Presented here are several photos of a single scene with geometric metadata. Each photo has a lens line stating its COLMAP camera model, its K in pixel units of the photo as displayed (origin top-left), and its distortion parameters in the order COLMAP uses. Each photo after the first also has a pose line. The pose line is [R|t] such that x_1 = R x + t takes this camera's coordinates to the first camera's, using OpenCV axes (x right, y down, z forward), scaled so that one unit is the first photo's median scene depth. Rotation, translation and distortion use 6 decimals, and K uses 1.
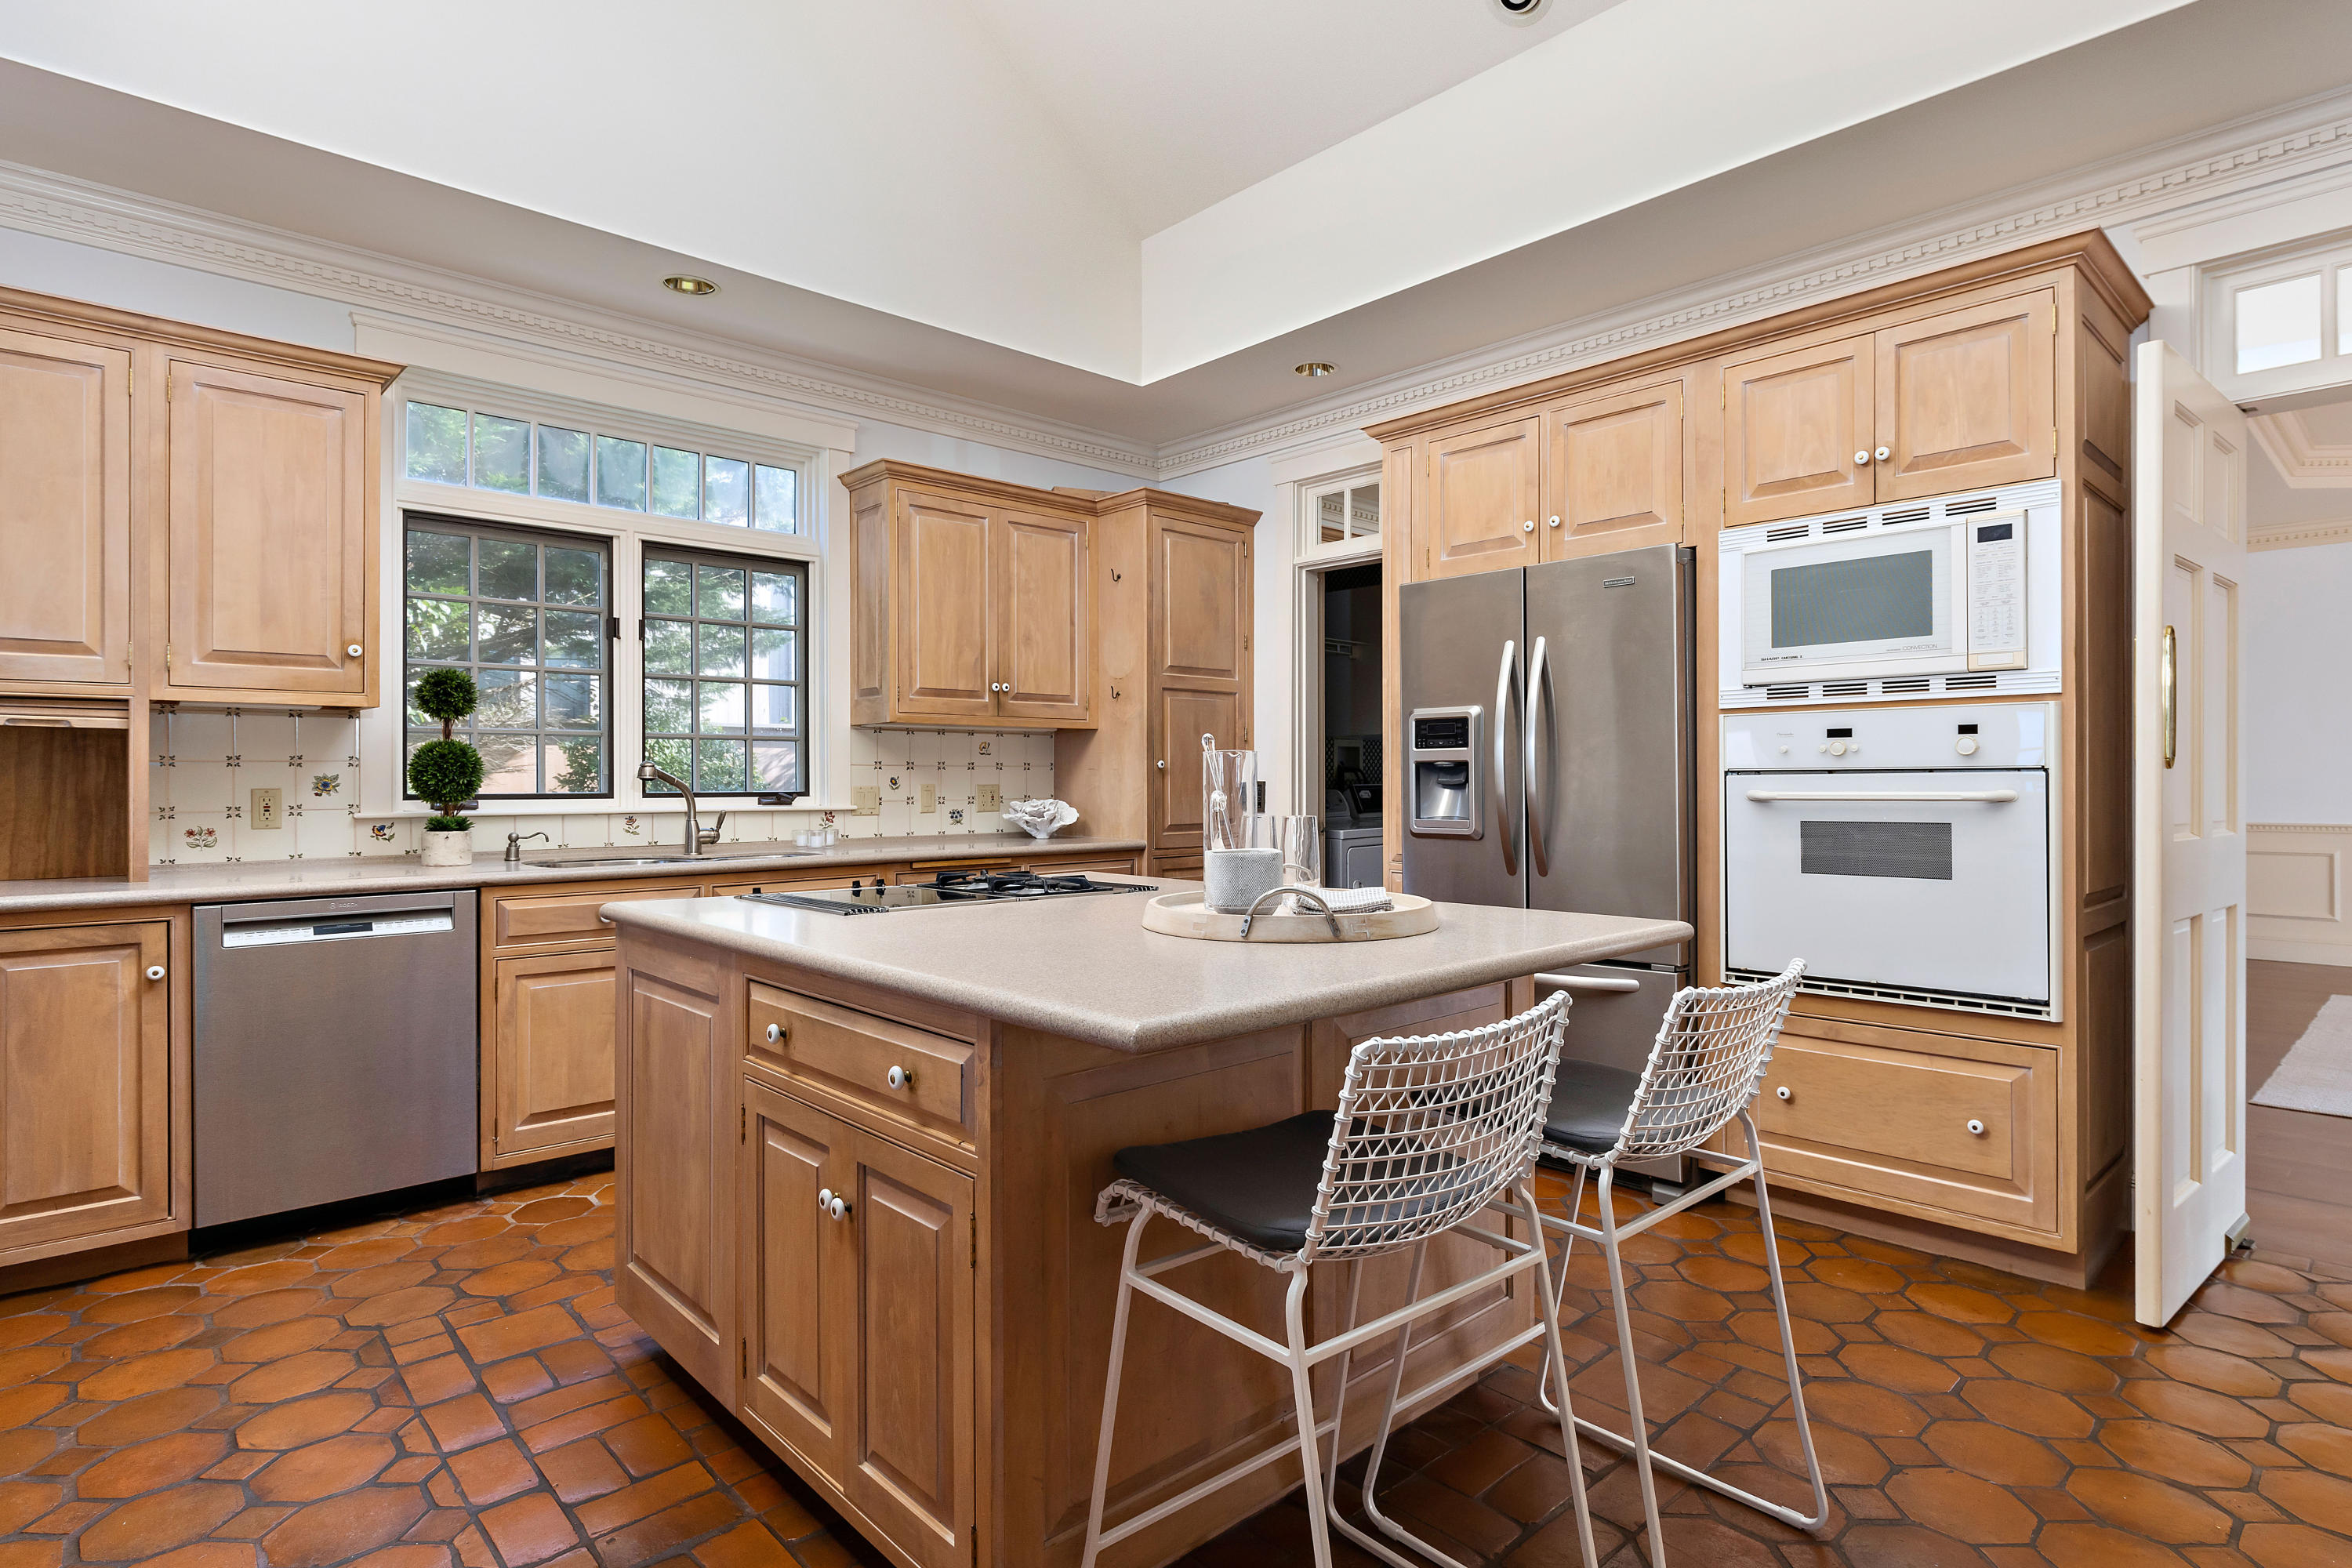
lens RADIAL K [[1219.5, 0, 1176.0], [0, 1219.5, 784.0], [0, 0, 1]] dist [-0.001675, -0.000209]
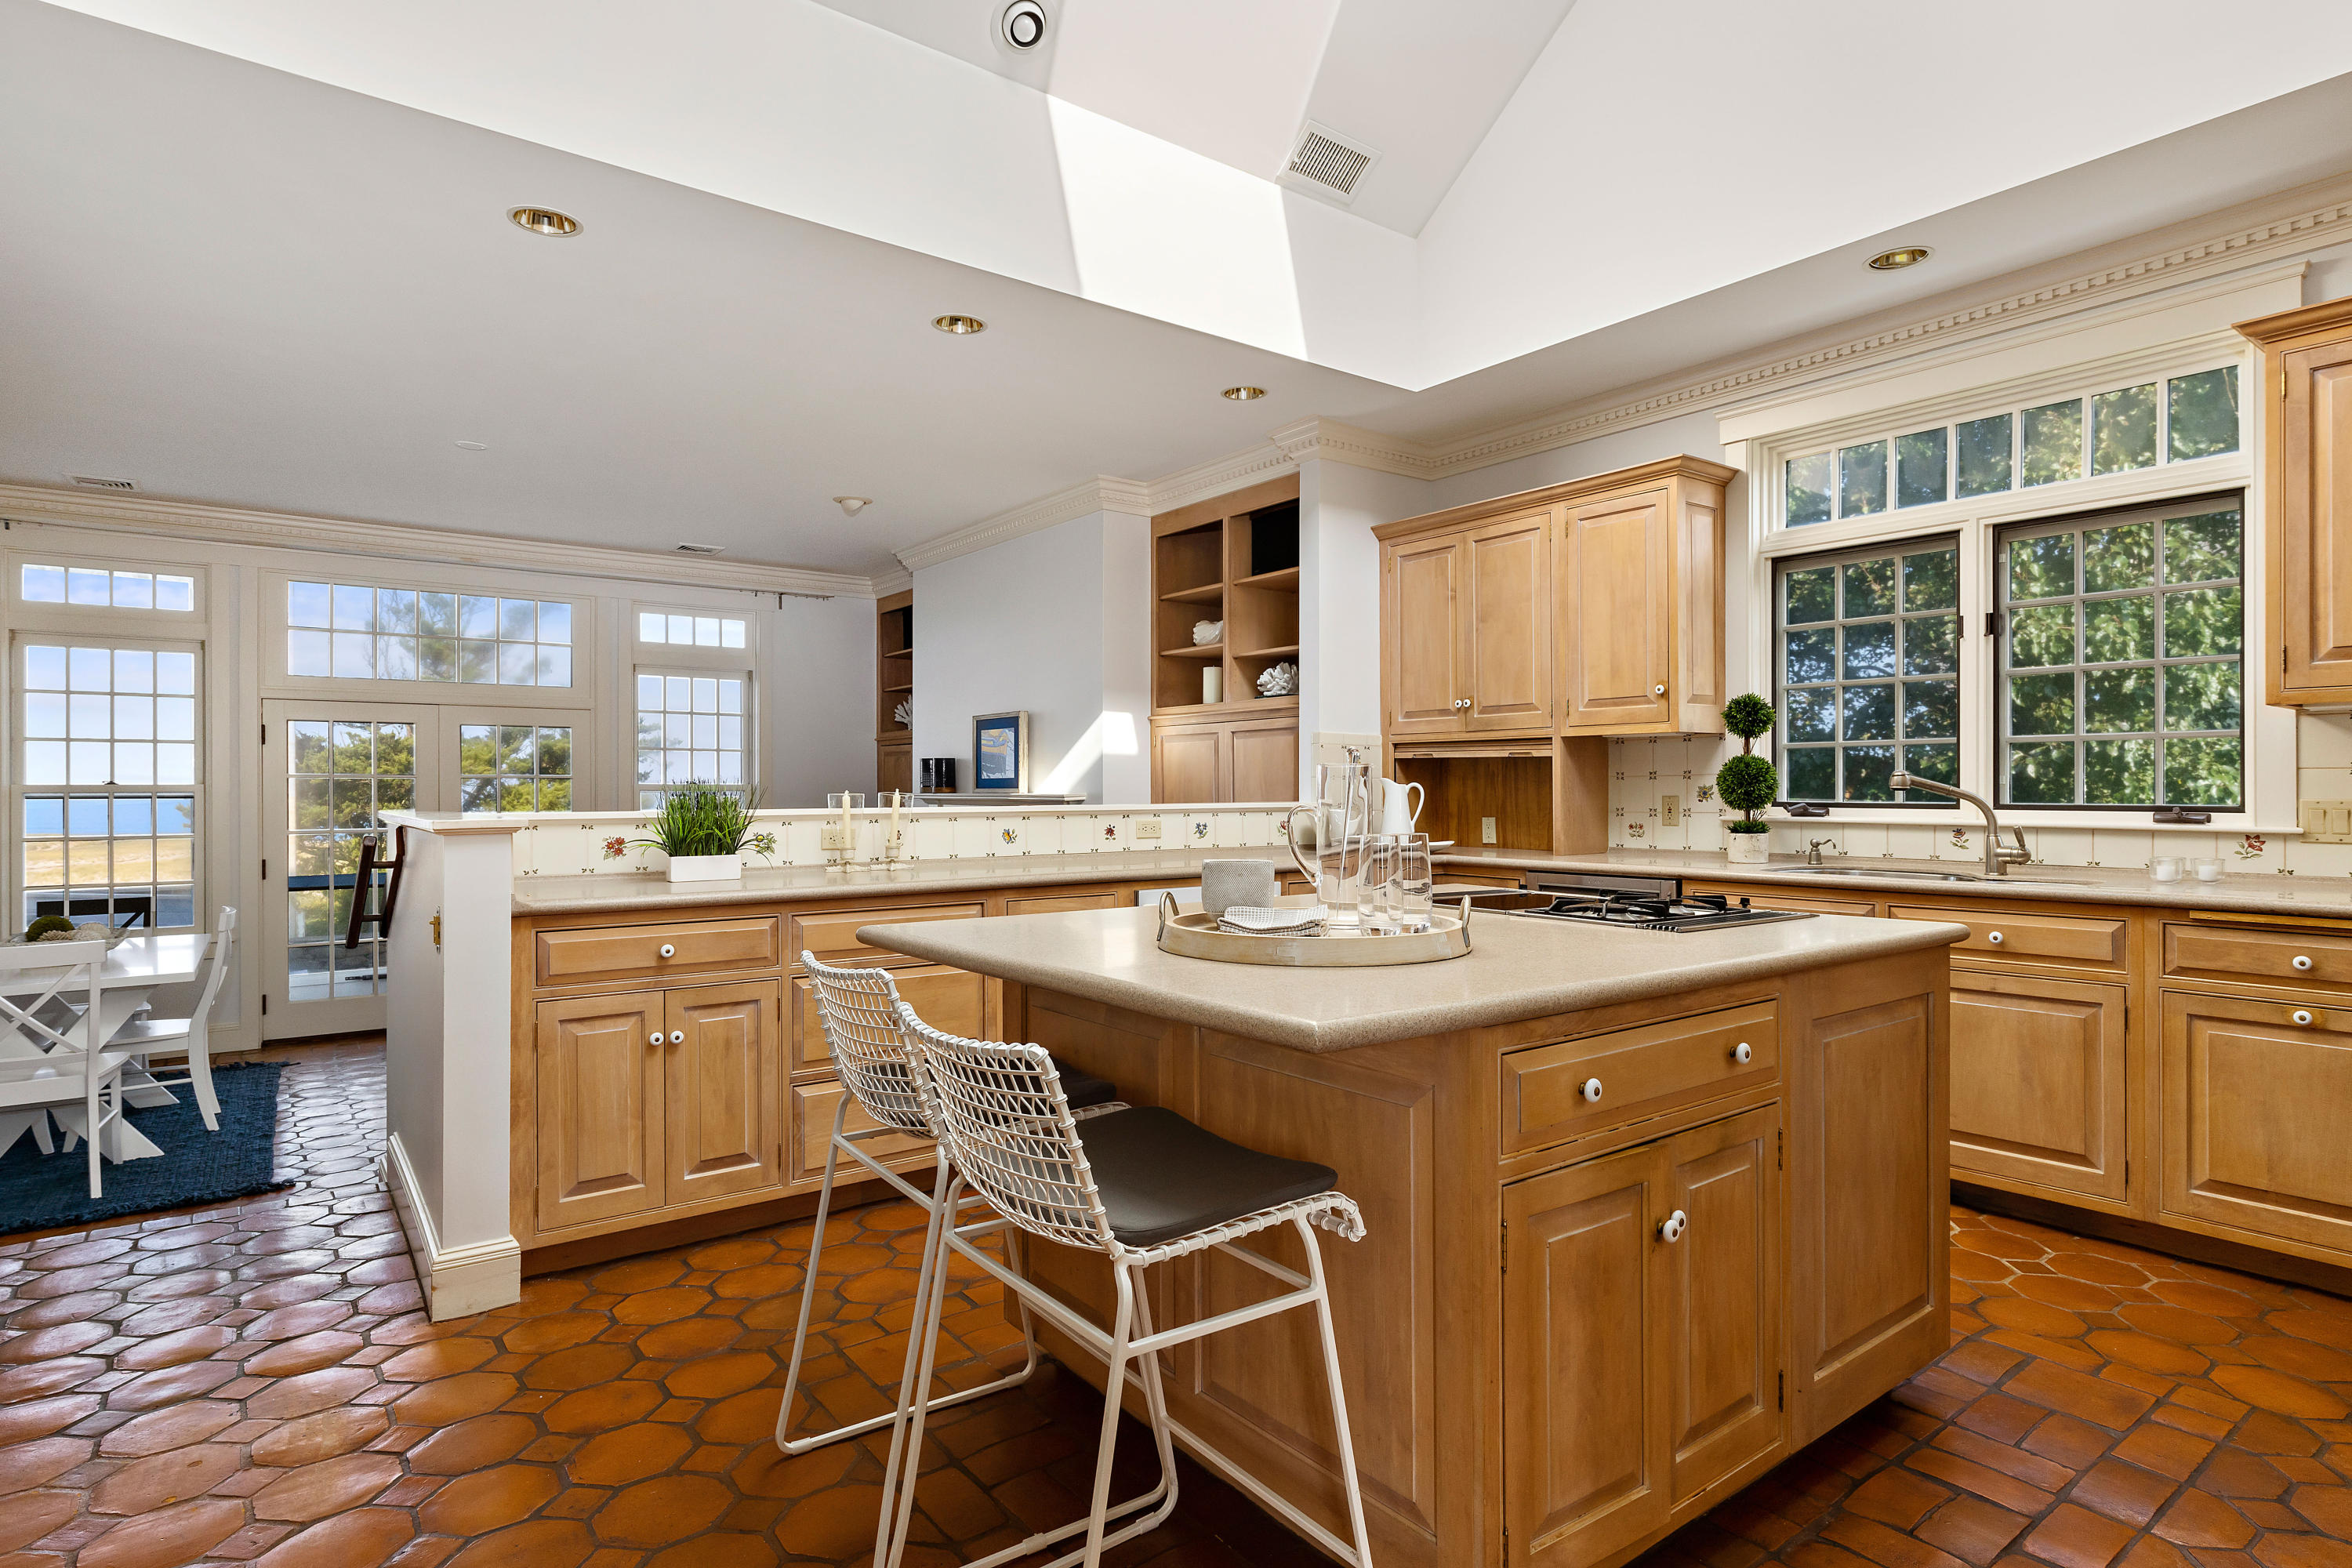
lens RADIAL K [[1182.9, 0, 1176.6], [0, 1182.9, 773.9], [0, 0, 1]] dist [-0.014055, 0.000048]
pose [[-0.106724, -0.005080, -0.994276, 0.572871], [0.003543, 0.999979, -0.005490, -0.014155], [0.994282, -0.004109, -0.106703, 0.572358]]
